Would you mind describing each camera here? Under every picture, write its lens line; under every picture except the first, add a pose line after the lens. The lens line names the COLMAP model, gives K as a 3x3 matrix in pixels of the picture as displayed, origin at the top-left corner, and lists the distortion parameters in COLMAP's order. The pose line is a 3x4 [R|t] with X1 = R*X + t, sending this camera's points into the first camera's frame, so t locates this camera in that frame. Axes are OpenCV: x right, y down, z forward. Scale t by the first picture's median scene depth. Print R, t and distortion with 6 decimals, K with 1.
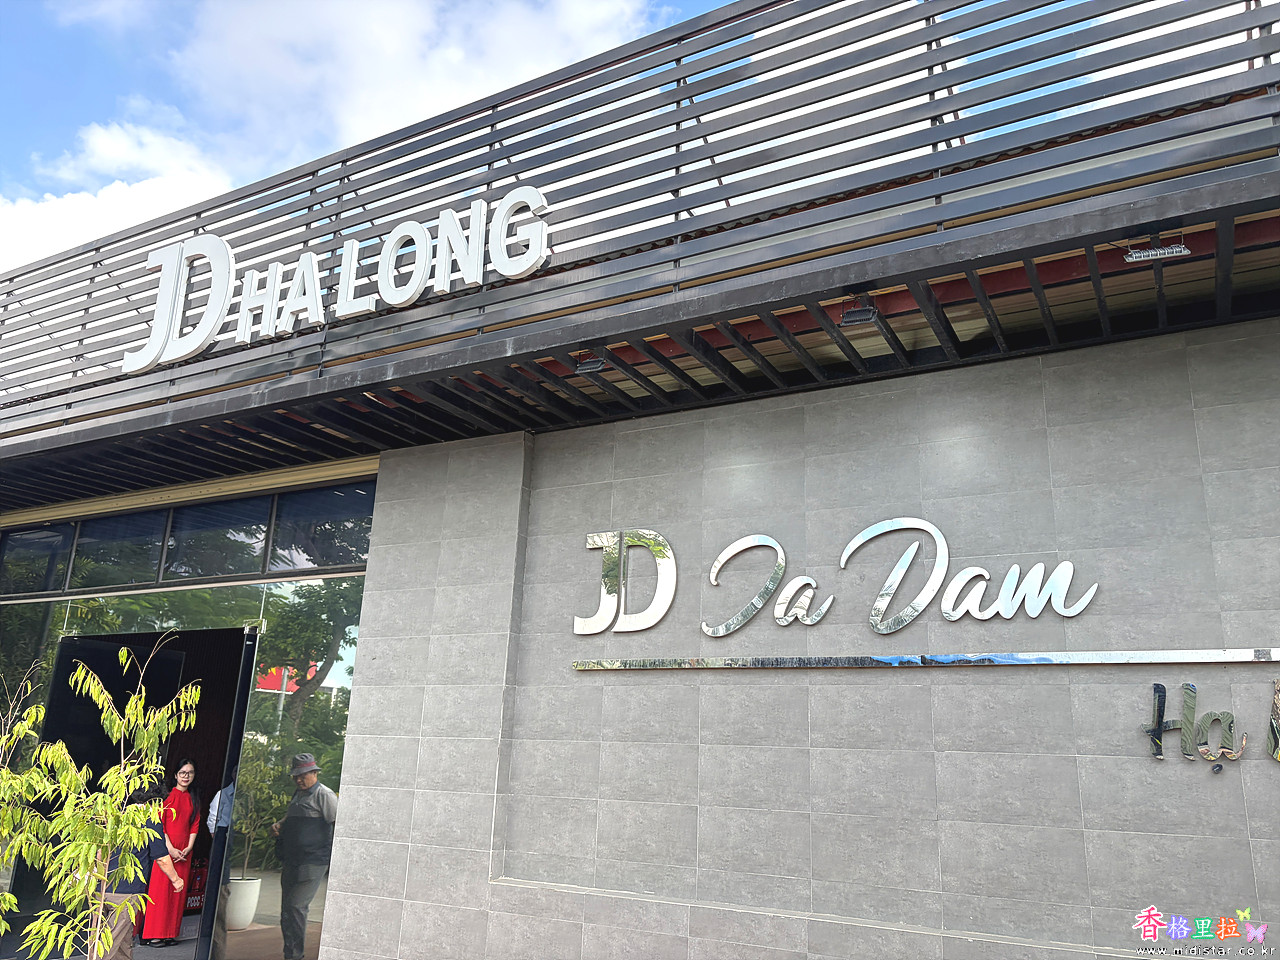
lens RADIAL K [[939.2, 0, 640.0], [0, 939.2, 480.0], [0, 0, 1]] dist [0.016741, 0.001678]
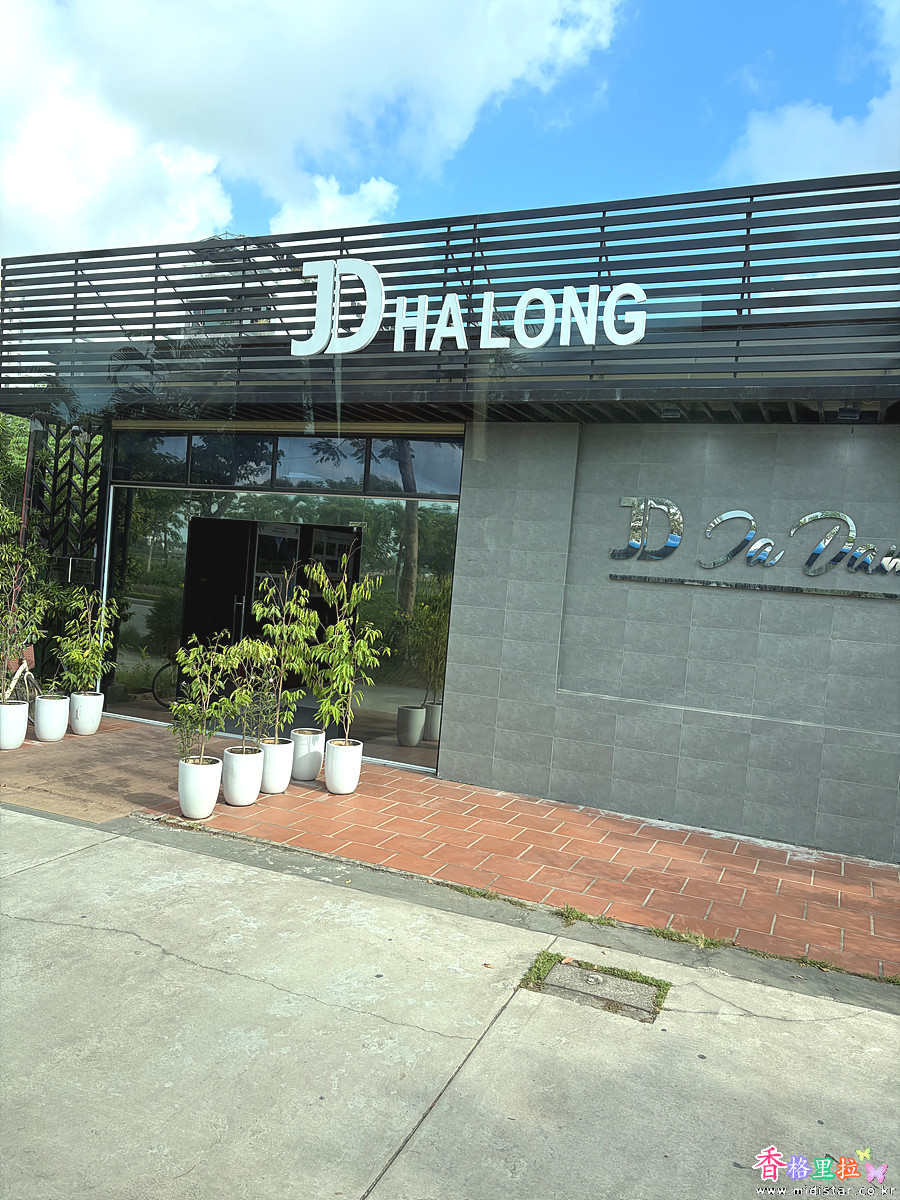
lens RADIAL K [[885.7, 0, 450.0], [0, 885.7, 600.0], [0, 0, 1]] dist [0.101891, -0.000346]
pose [[0.994989, 0.040338, 0.091491, -0.505622], [-0.067184, 0.947394, 0.312939, -0.244724], [-0.074055, -0.317518, 0.945356, -0.508184]]
